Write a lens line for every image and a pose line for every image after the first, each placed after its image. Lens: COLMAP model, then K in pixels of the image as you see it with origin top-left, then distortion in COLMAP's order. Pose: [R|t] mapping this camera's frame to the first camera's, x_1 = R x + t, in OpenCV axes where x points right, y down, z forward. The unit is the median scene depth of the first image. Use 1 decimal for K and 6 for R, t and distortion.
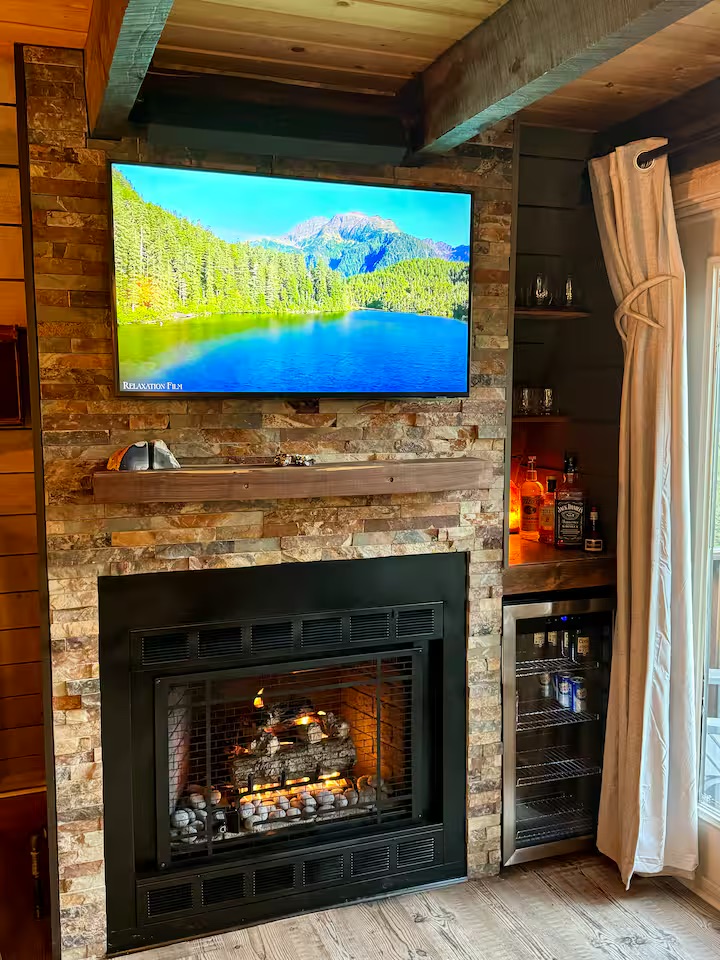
lens RADIAL K [[879.1, 0, 356.4], [0, 879.1, 478.0], [0, 0, 1]] dist [0.046225, 0.000000]
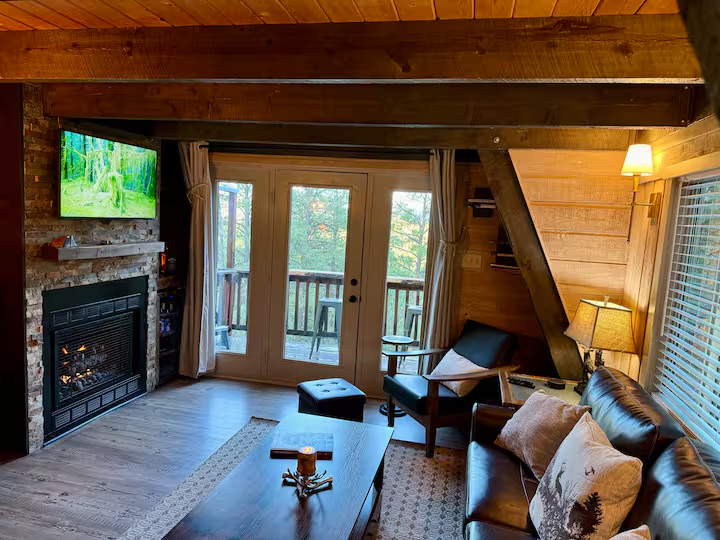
lens RADIAL K [[511.4, 0, 359.9], [0, 511.4, 272.4], [0, 0, 1]] dist [-0.011706, -0.005095]
pose [[0.545823, -0.059395, 0.835793, -0.878947], [0.026178, 0.998206, 0.053842, 0.006591], [-0.837492, -0.007509, 0.546399, -0.457864]]
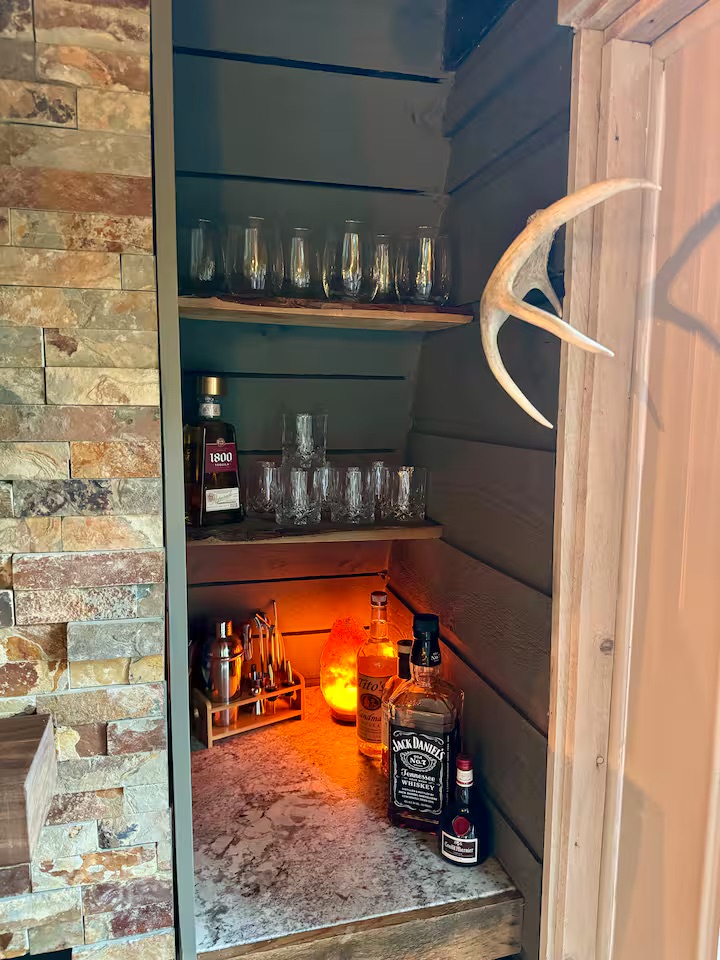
lens RADIAL K [[681.8, 0, 362.8], [0, 681.8, 477.8], [0, 0, 1]] dist [-0.011706, -0.005095]
pose [[0.995349, 0.015650, -0.095059, 0.280981], [-0.014230, 0.999777, 0.015595, -0.124520], [0.095282, -0.014170, 0.995350, 0.746034]]
